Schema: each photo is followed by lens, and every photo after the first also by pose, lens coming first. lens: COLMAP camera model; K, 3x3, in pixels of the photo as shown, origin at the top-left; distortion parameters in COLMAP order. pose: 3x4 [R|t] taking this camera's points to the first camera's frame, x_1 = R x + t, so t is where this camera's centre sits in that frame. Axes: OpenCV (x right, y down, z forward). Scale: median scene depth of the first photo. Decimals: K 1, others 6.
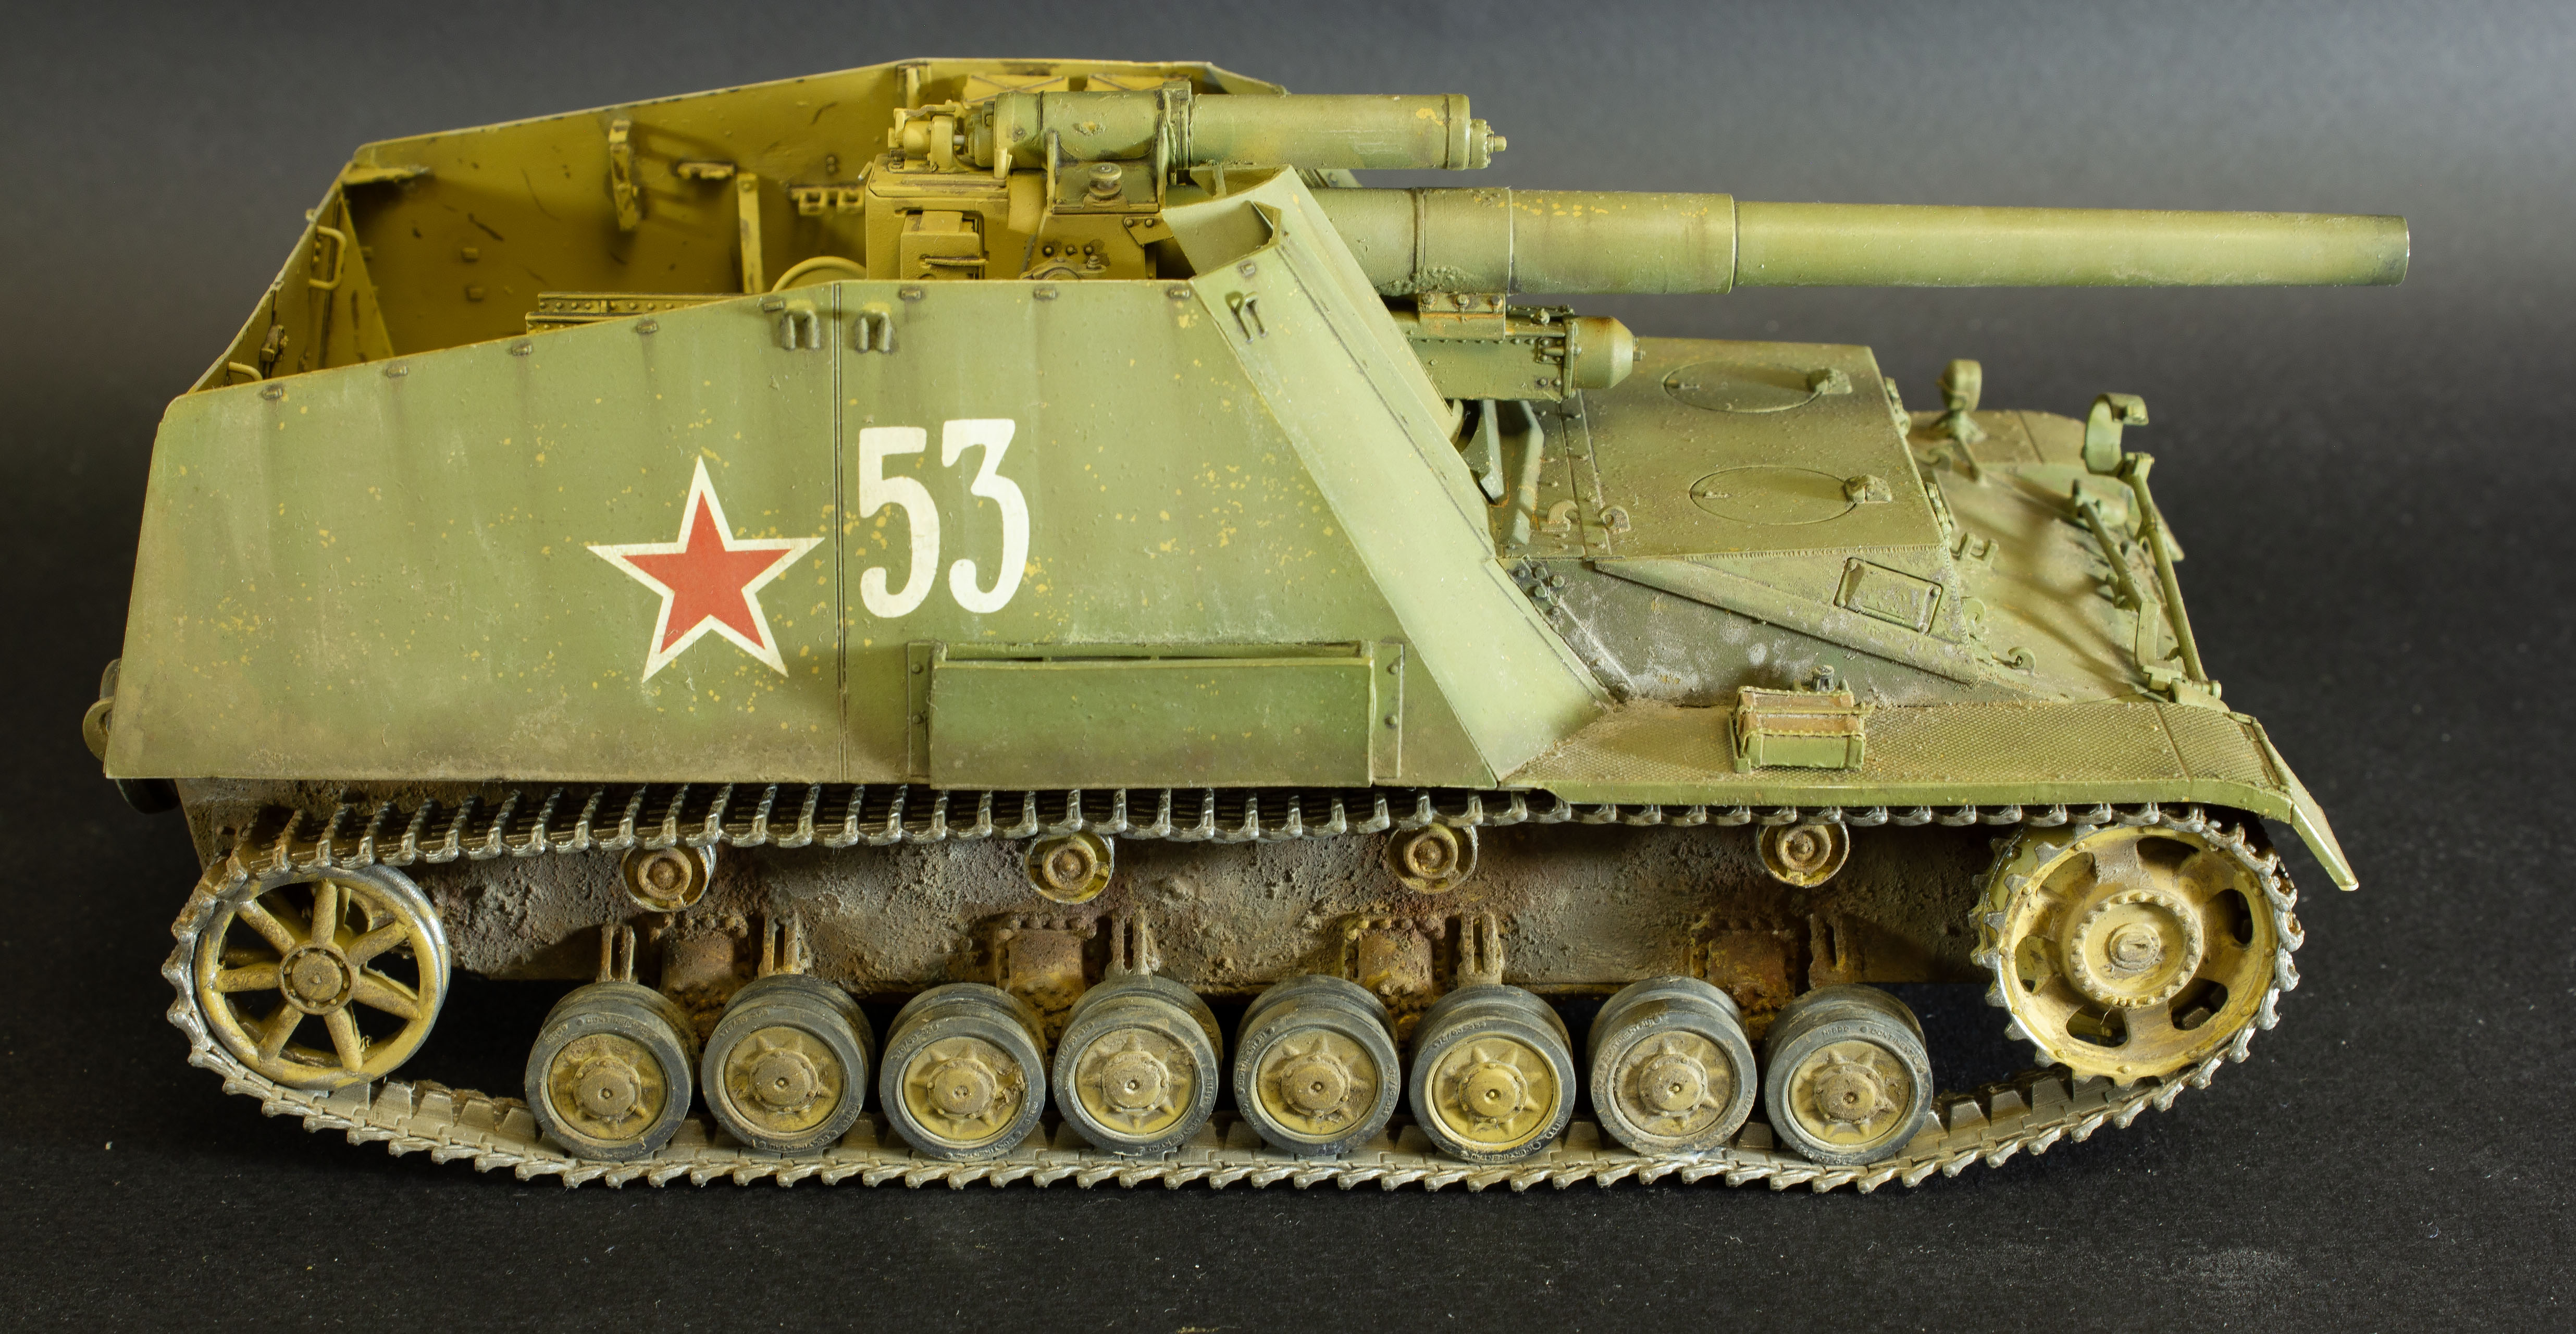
lens RADIAL K [[3798.4, 0, 1375.6], [0, 3798.4, 724.3], [0, 0, 1]] dist [-0.040158, 0.007493]
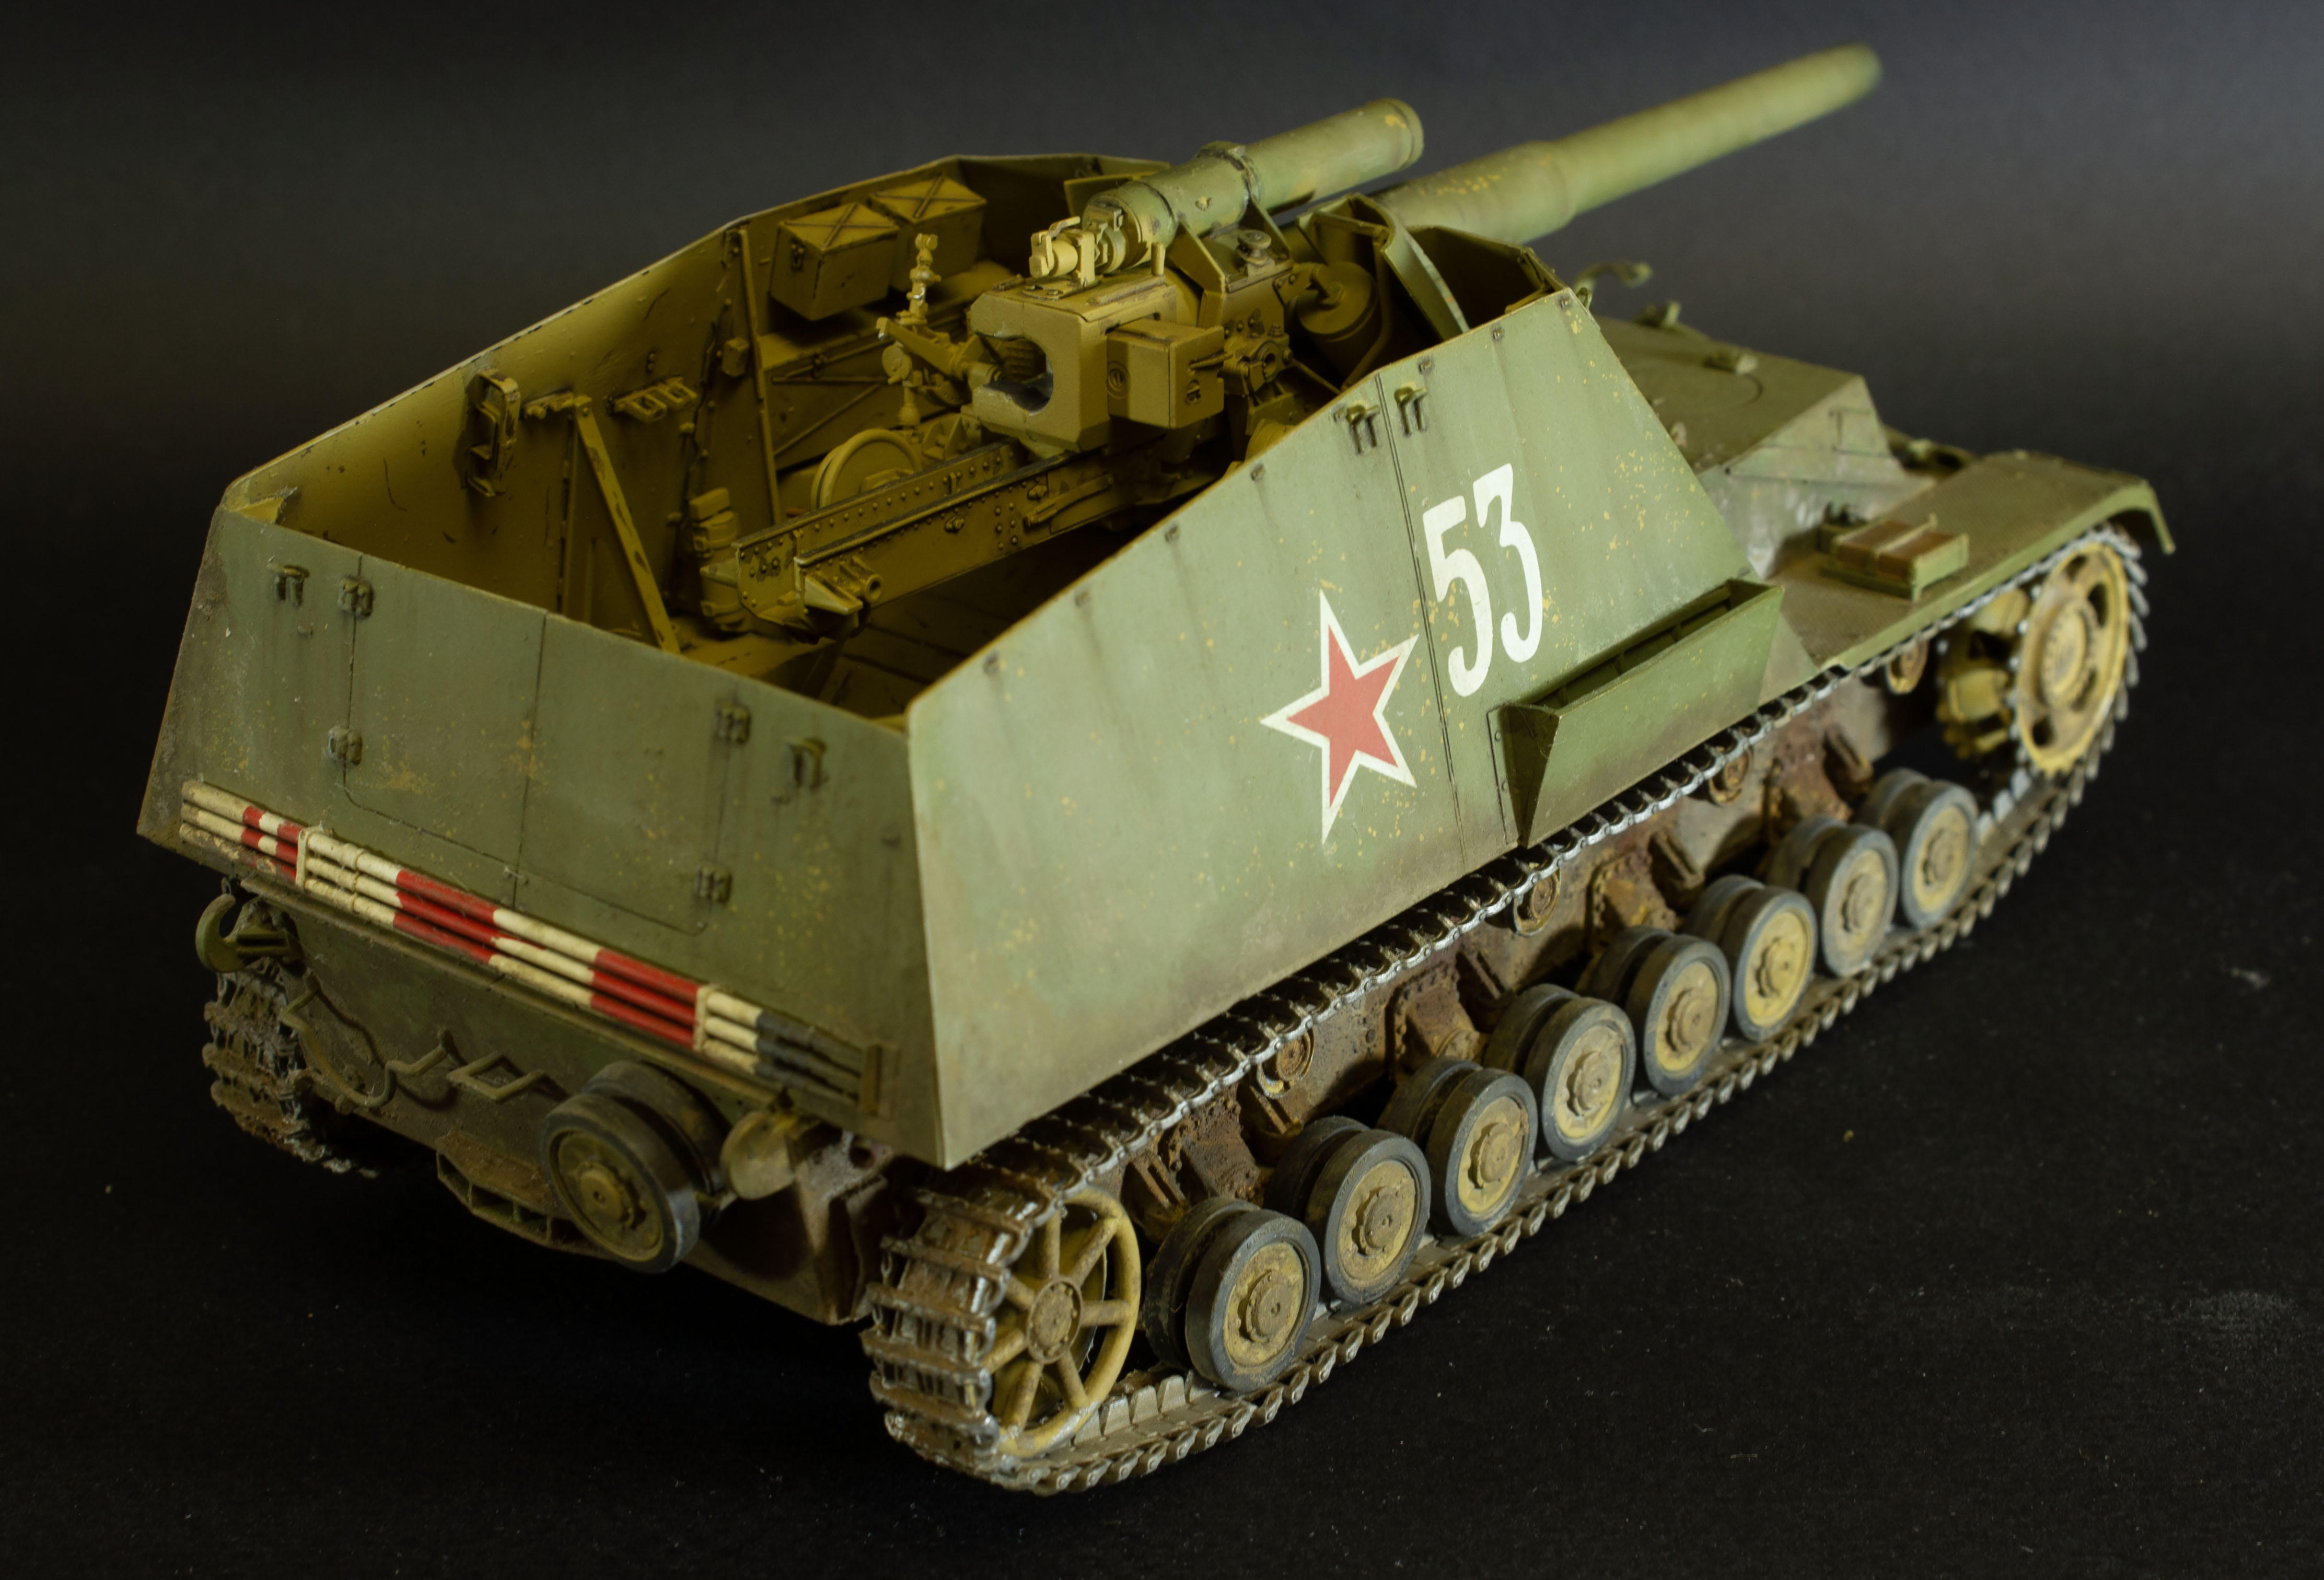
lens RADIAL K [[3811.9, 0, 1162.0], [0, 3811.9, 790.0], [0, 0, 1]] dist [0.008984, 0.003445]
pose [[0.652672, -0.327306, 0.683294, -0.833472], [0.330216, 0.934593, 0.132263, -0.156363], [-0.681892, 0.139310, 0.718064, 0.343172]]
